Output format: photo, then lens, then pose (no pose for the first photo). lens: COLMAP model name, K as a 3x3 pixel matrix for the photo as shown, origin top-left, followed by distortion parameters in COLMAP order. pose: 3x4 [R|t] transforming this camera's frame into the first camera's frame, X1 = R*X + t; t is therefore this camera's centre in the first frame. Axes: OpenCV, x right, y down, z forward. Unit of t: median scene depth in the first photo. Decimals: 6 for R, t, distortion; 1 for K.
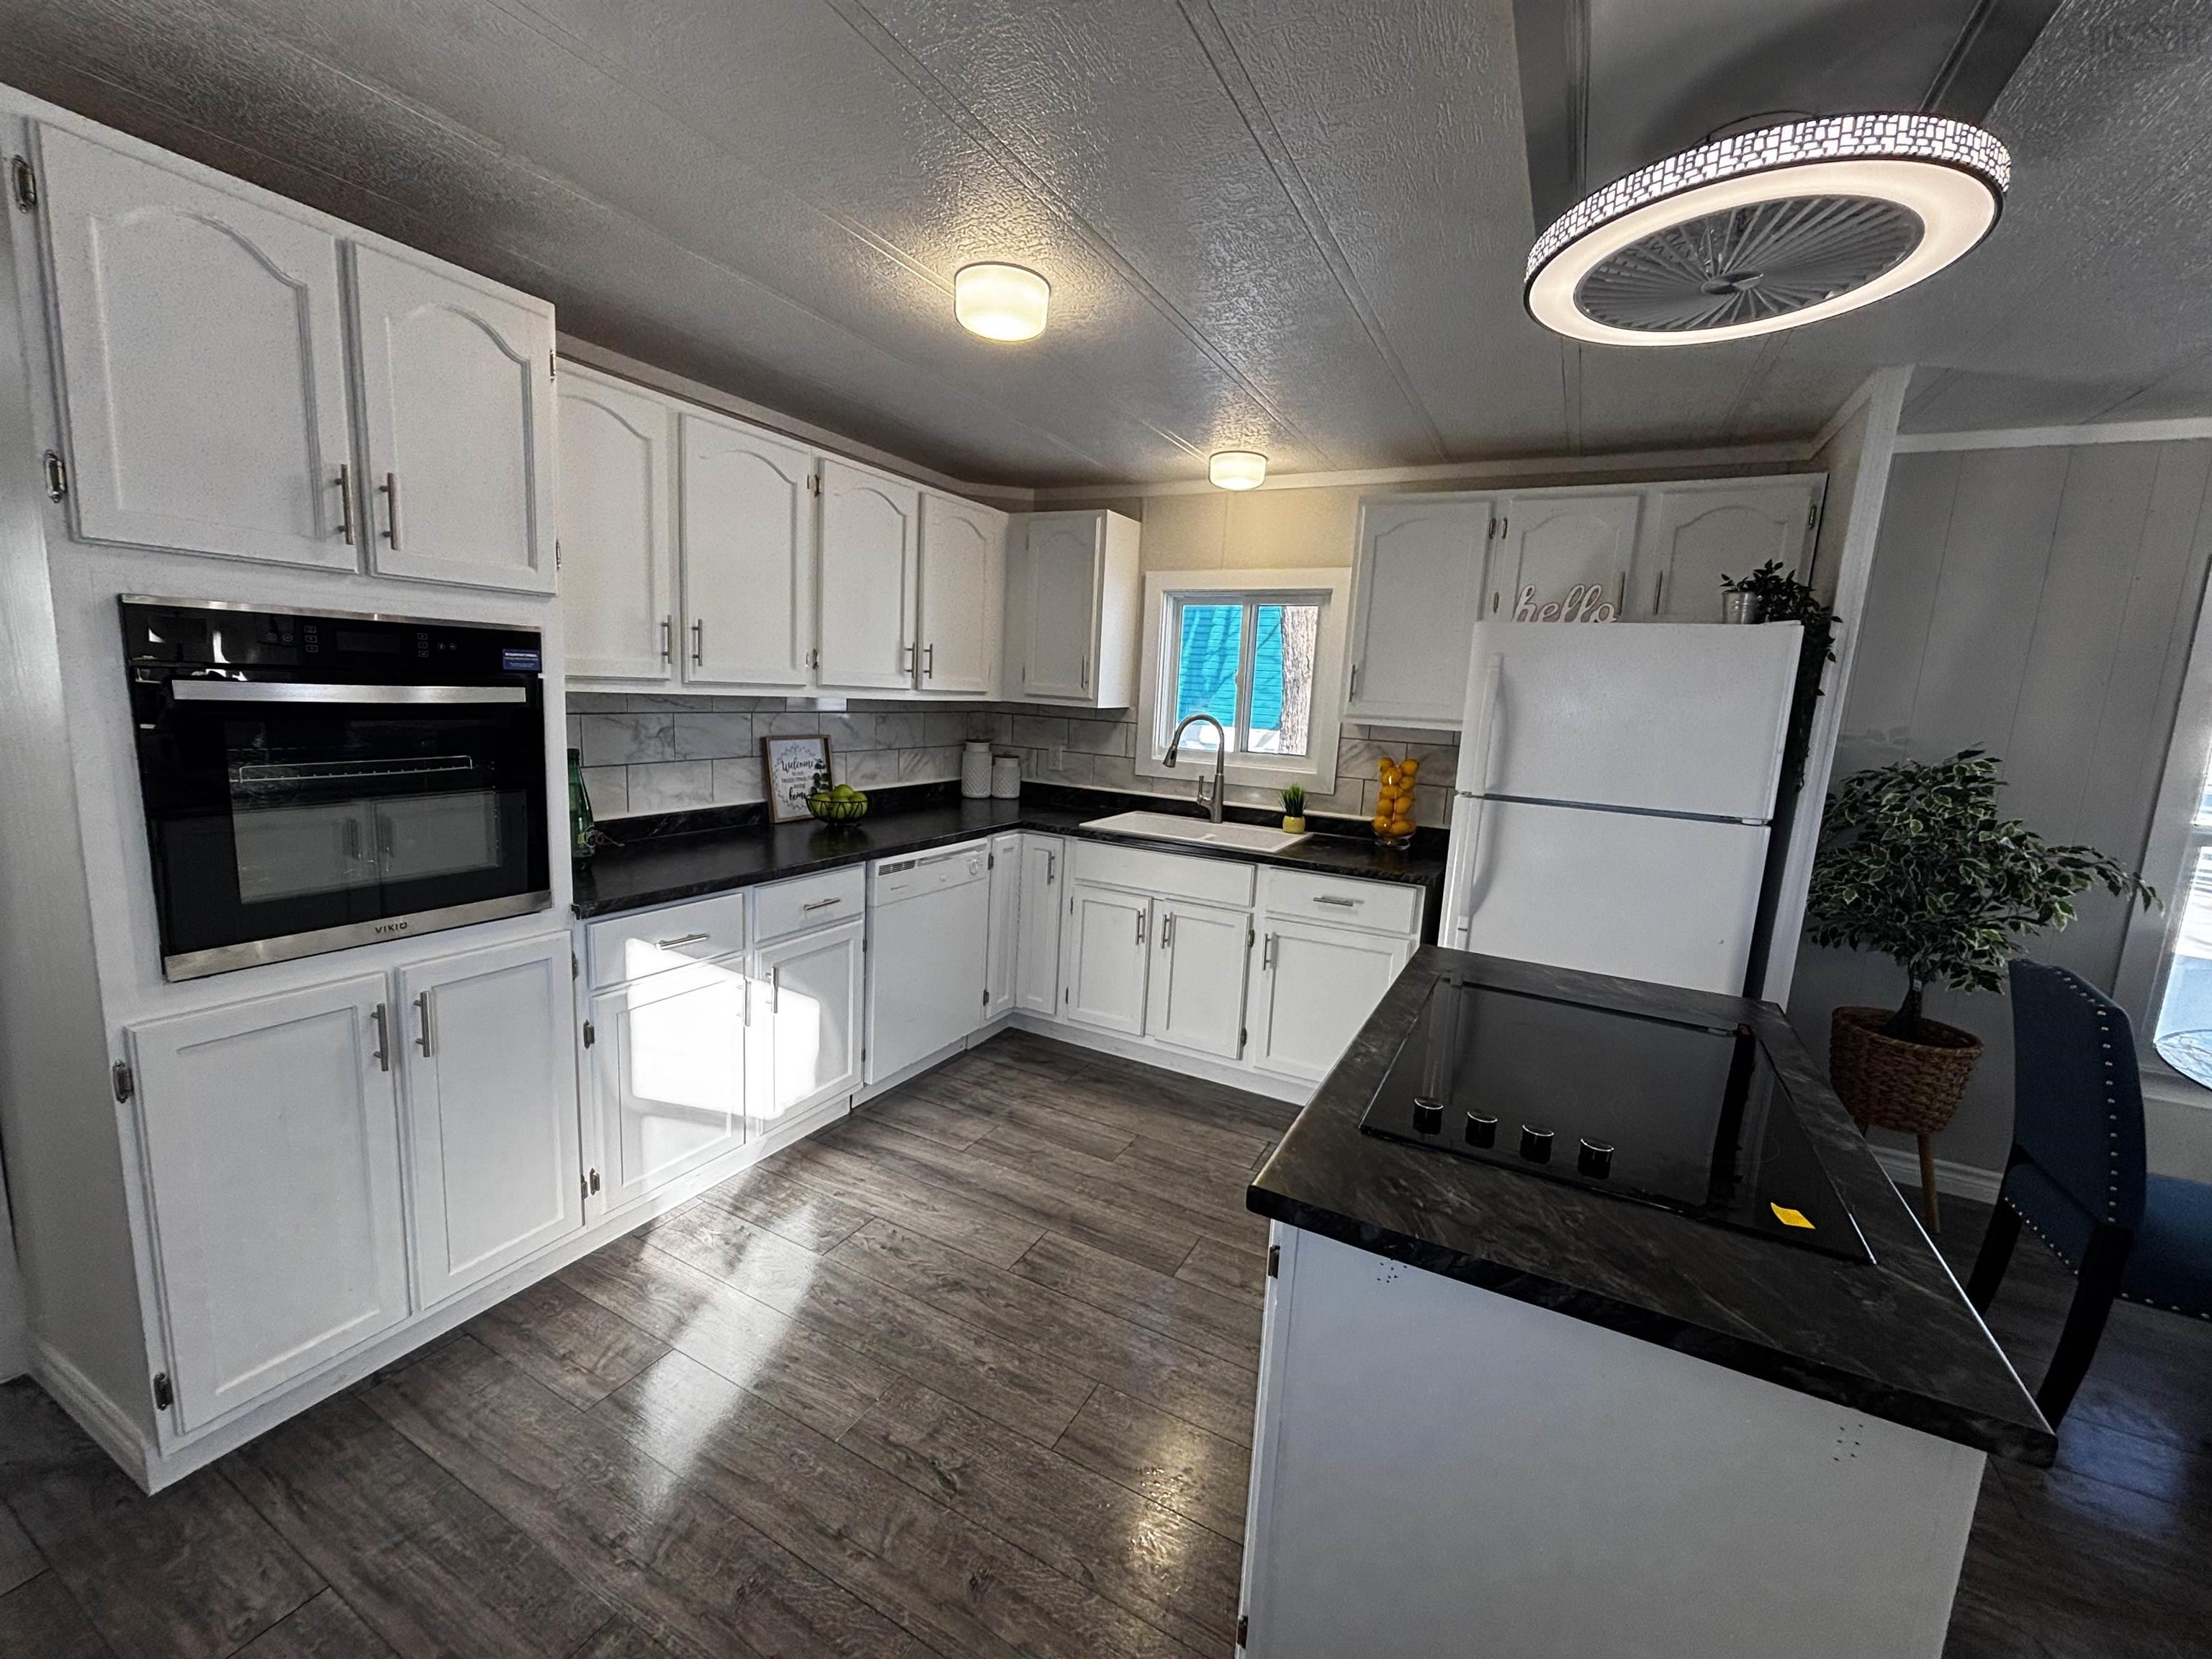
lens RADIAL K [[895.8, 0, 1110.1], [0, 895.8, 826.2], [0, 0, 1]] dist [0.002371, -0.000042]
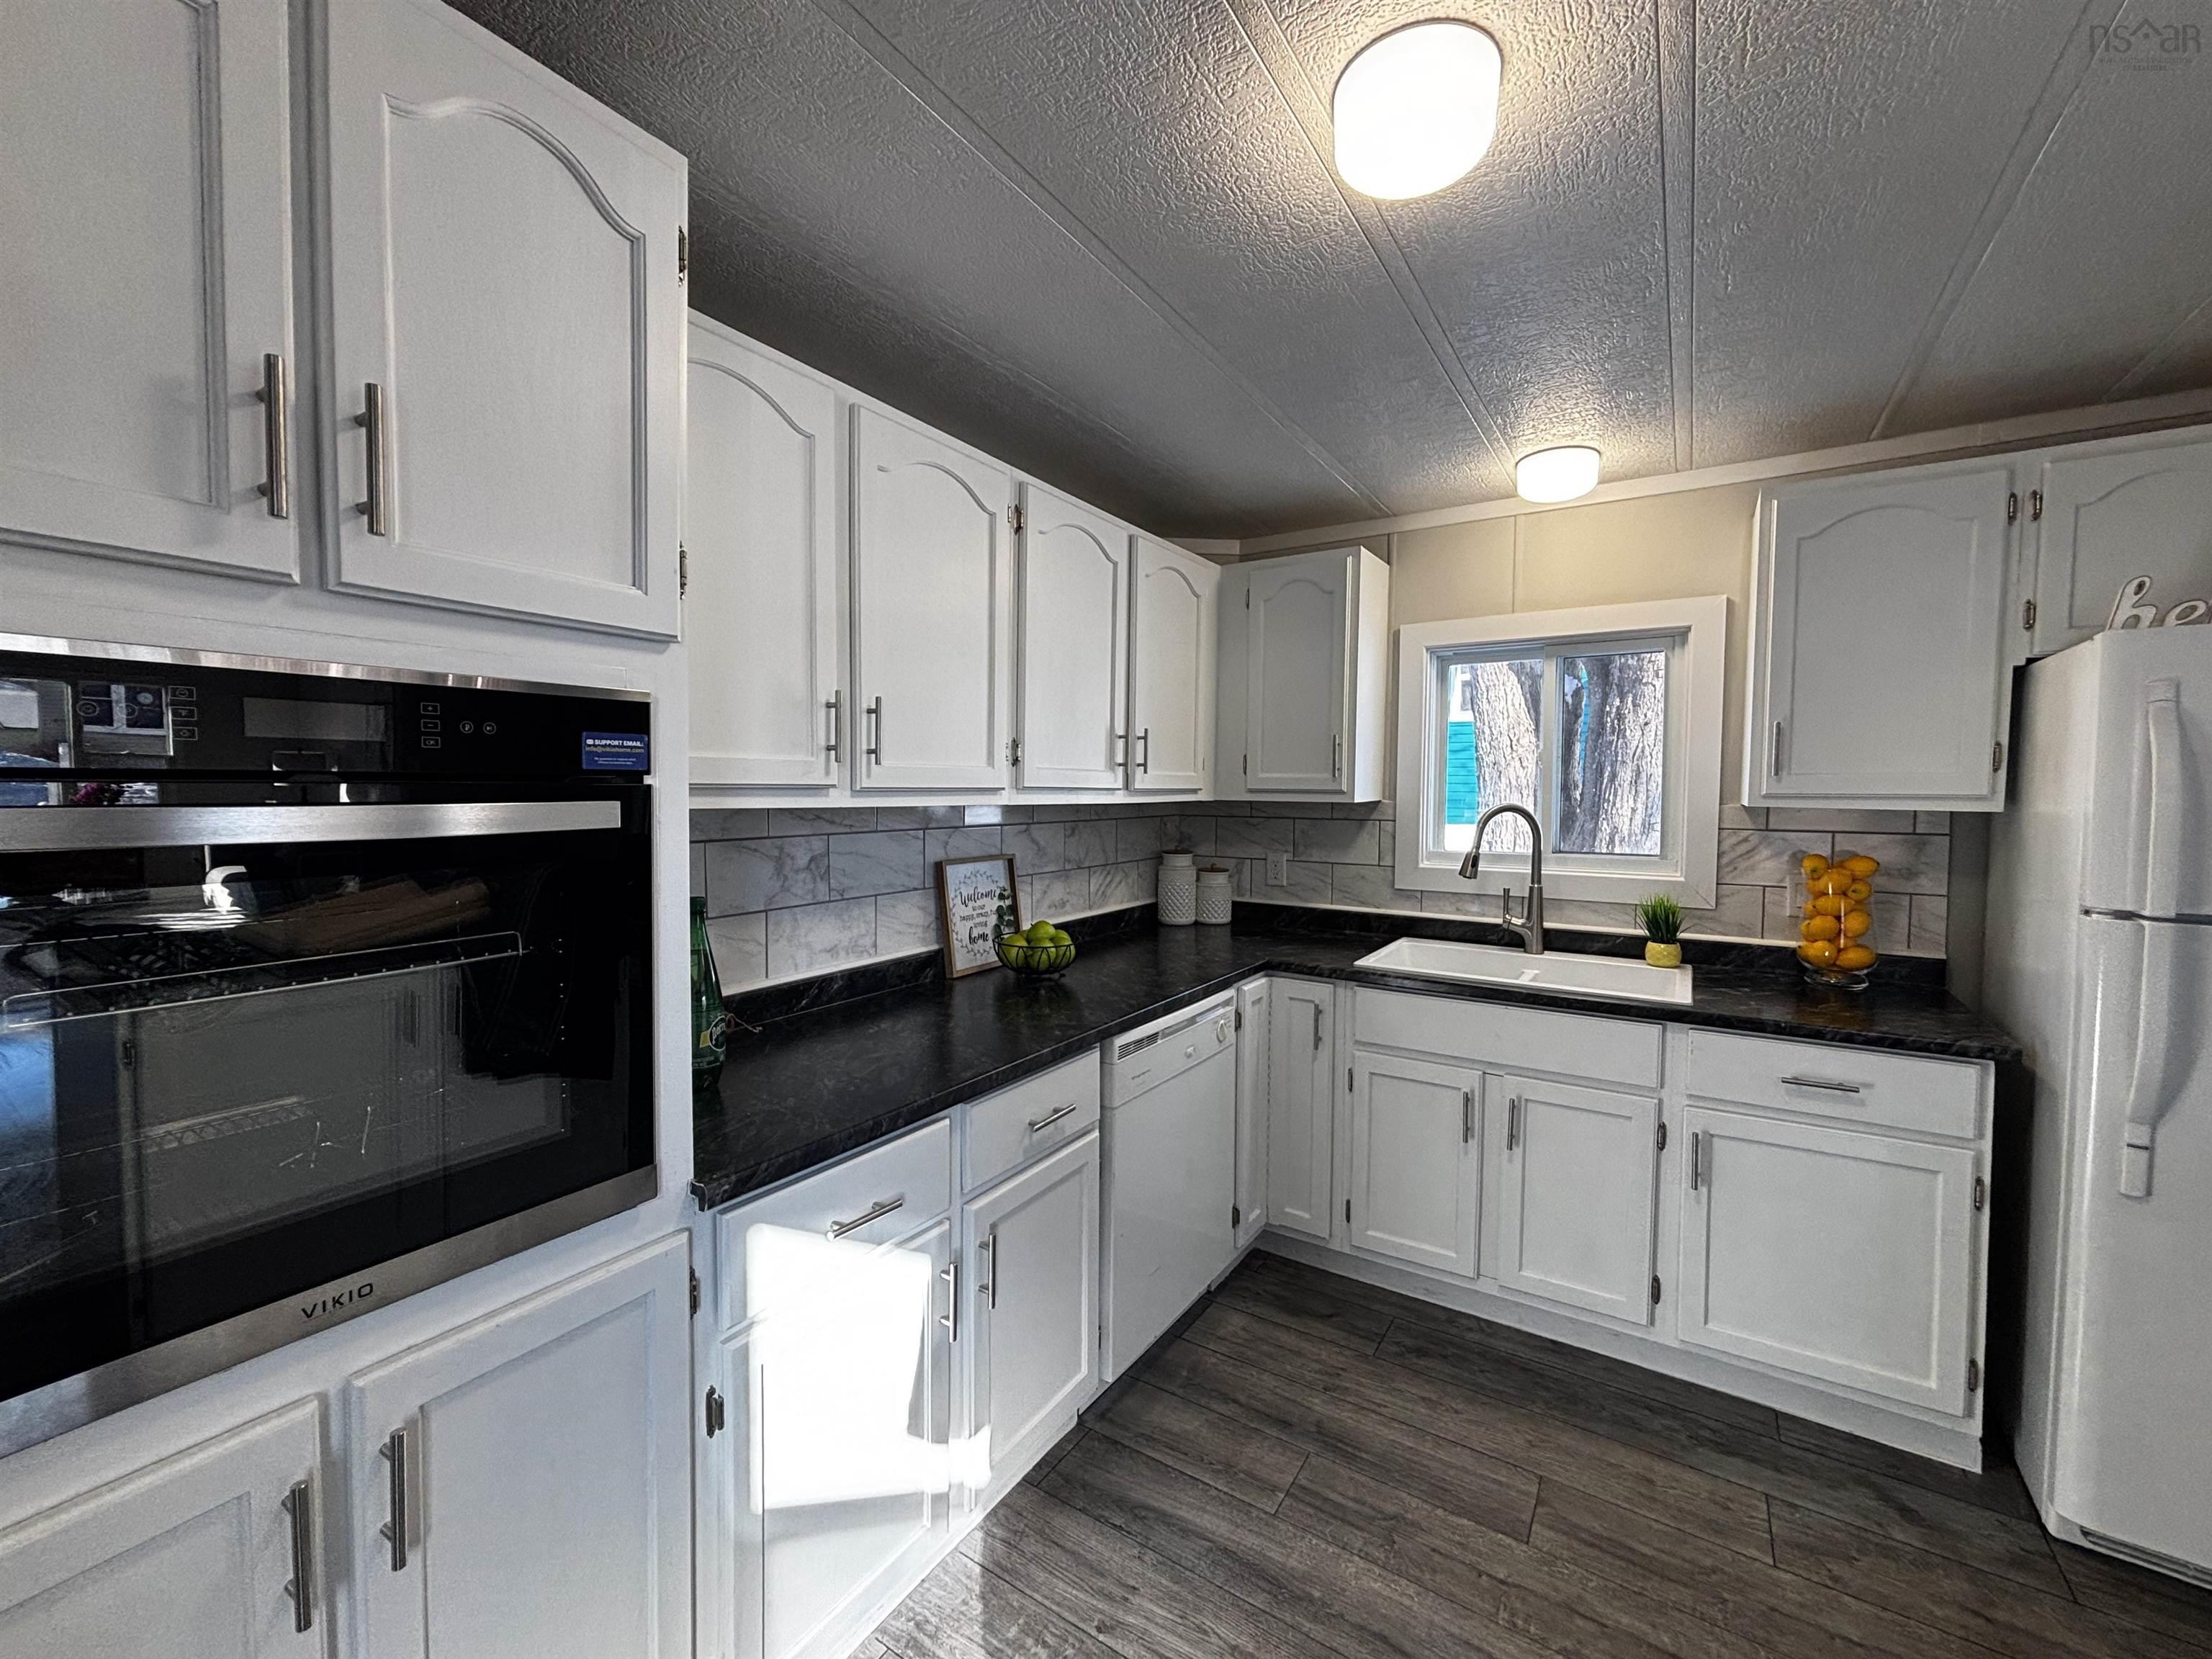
lens RADIAL K [[895.8, 0, 1110.1], [0, 895.8, 826.2], [0, 0, 1]] dist [0.002371, -0.000042]
pose [[0.994440, -0.042815, -0.096203, -0.167718], [0.031603, 0.992841, -0.115186, -0.037334], [0.100446, 0.111505, 0.988674, 0.271417]]
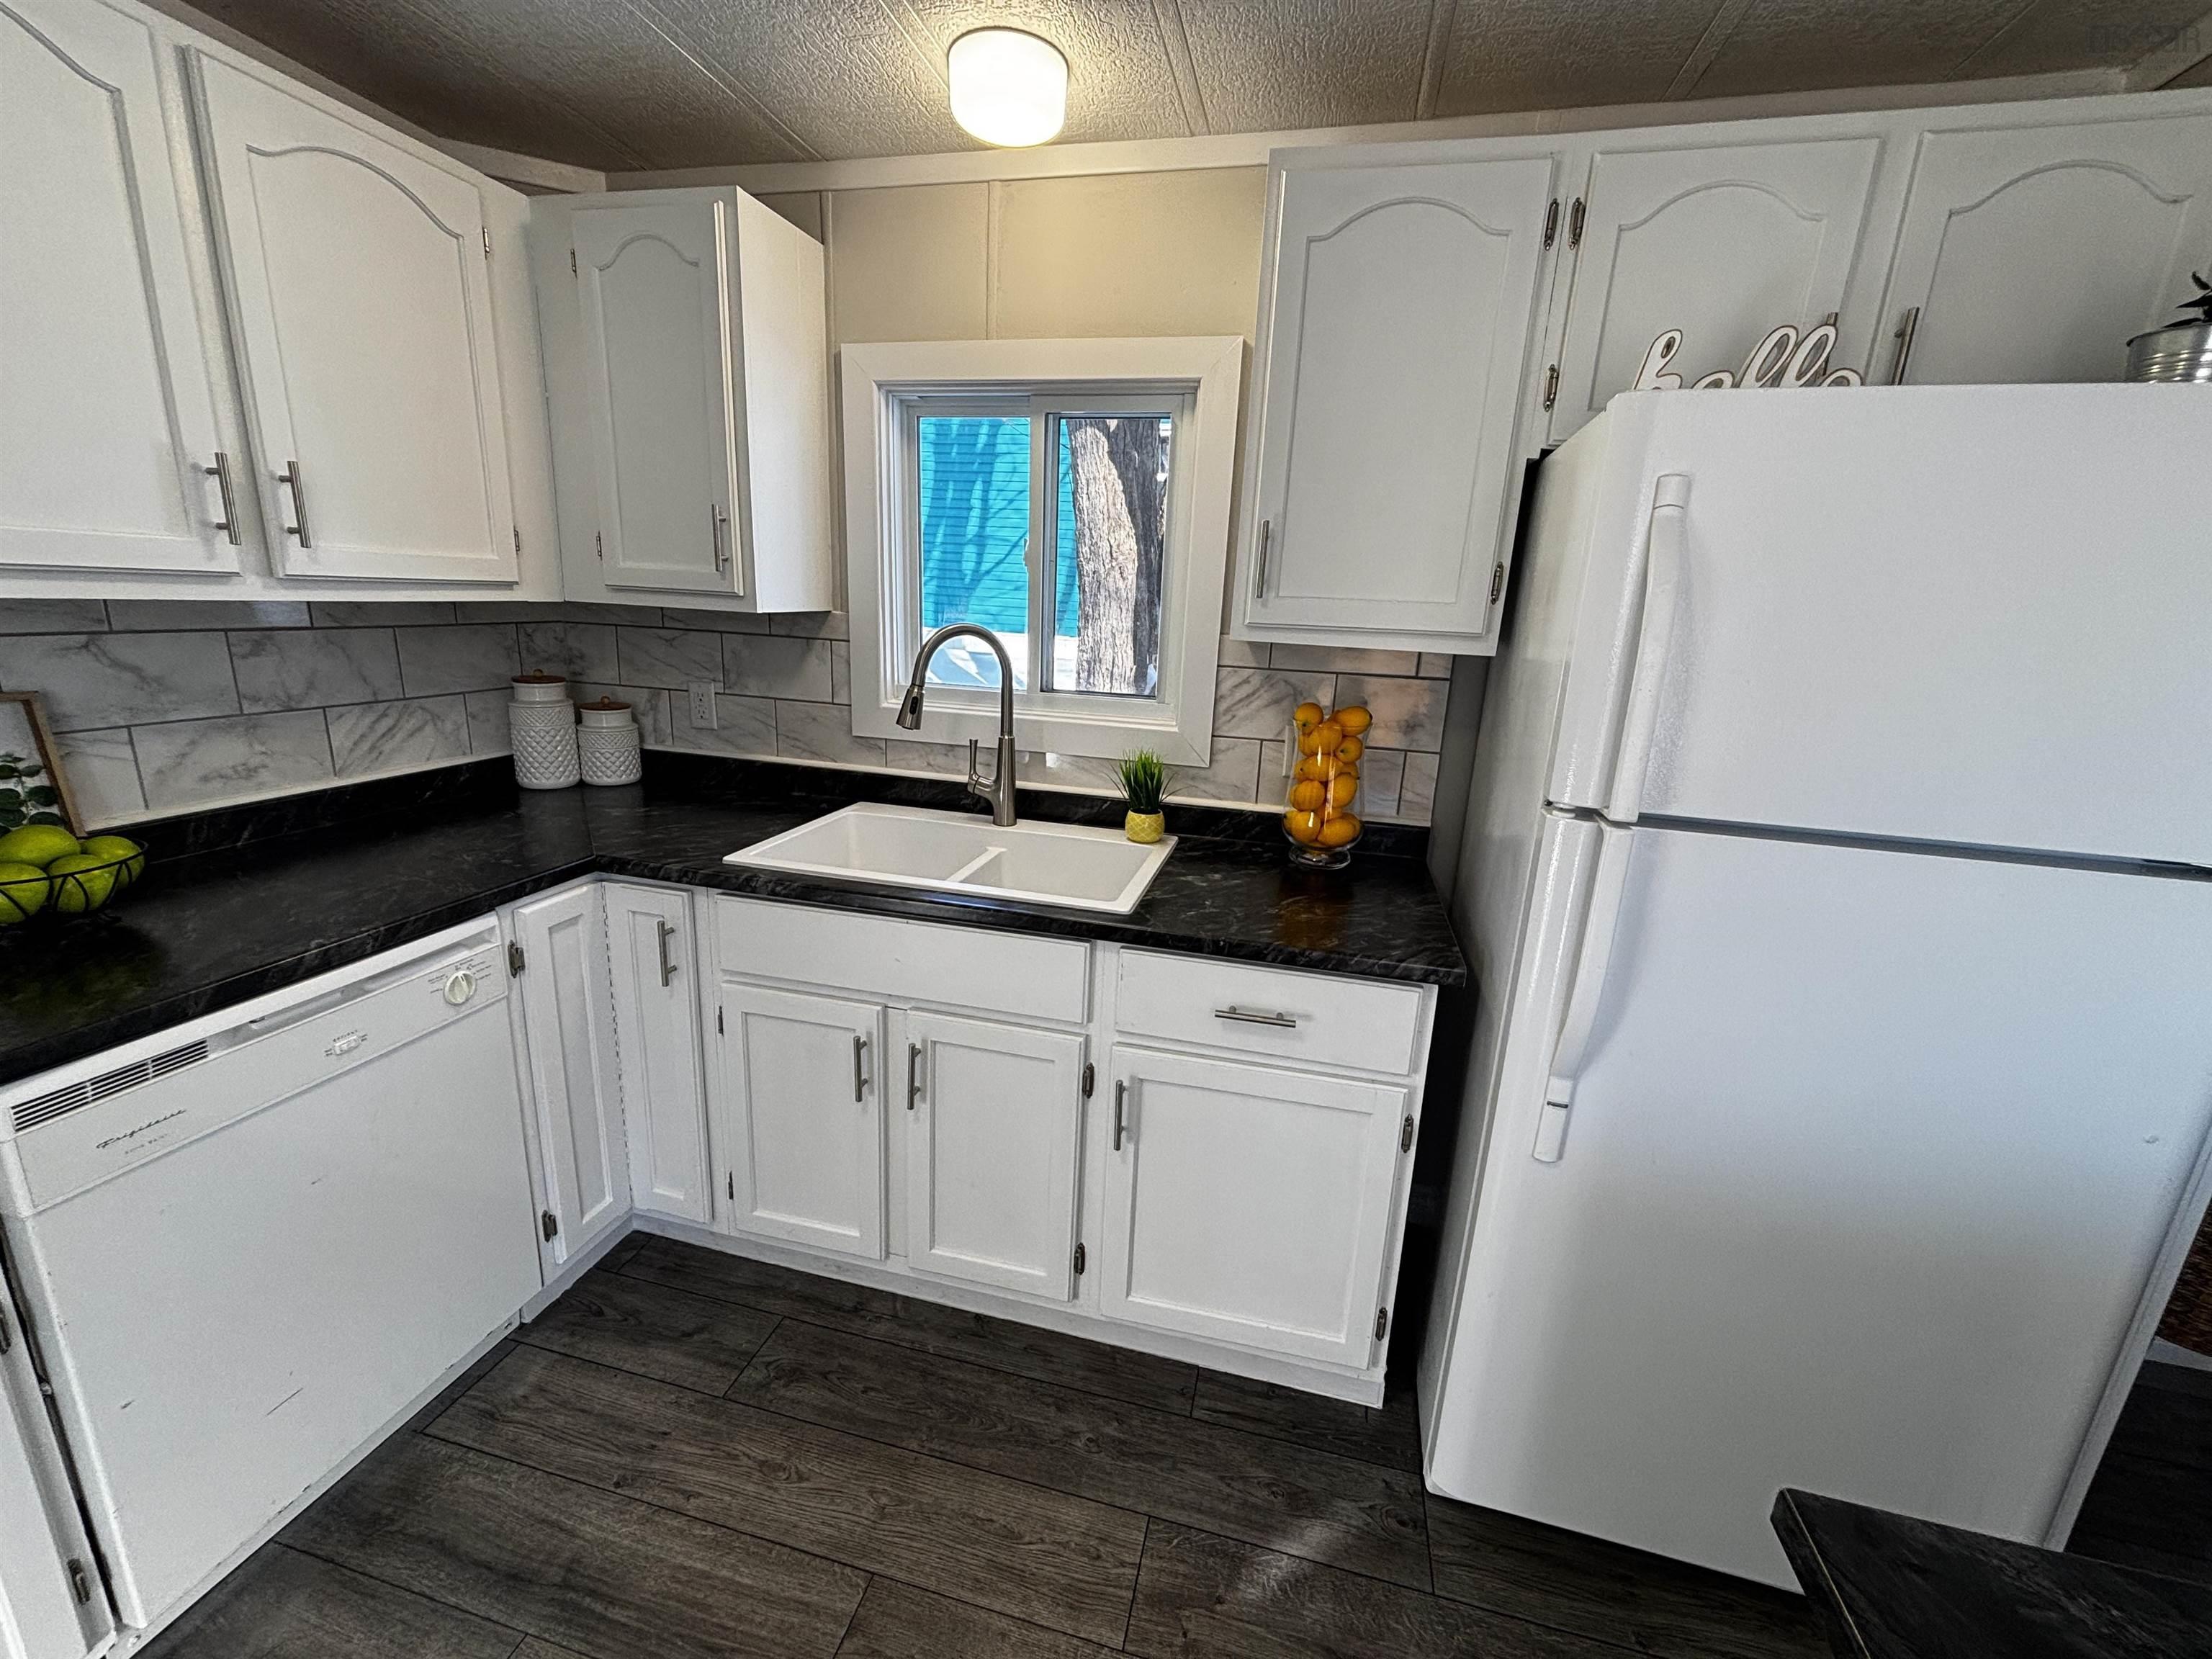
lens RADIAL K [[895.8, 0, 1110.1], [0, 895.8, 826.2], [0, 0, 1]] dist [0.002371, -0.000042]
pose [[0.970645, -0.066363, 0.231181, 0.061913], [0.041255, 0.992874, 0.111803, -0.069867], [-0.236953, -0.098984, 0.966465, 0.511482]]
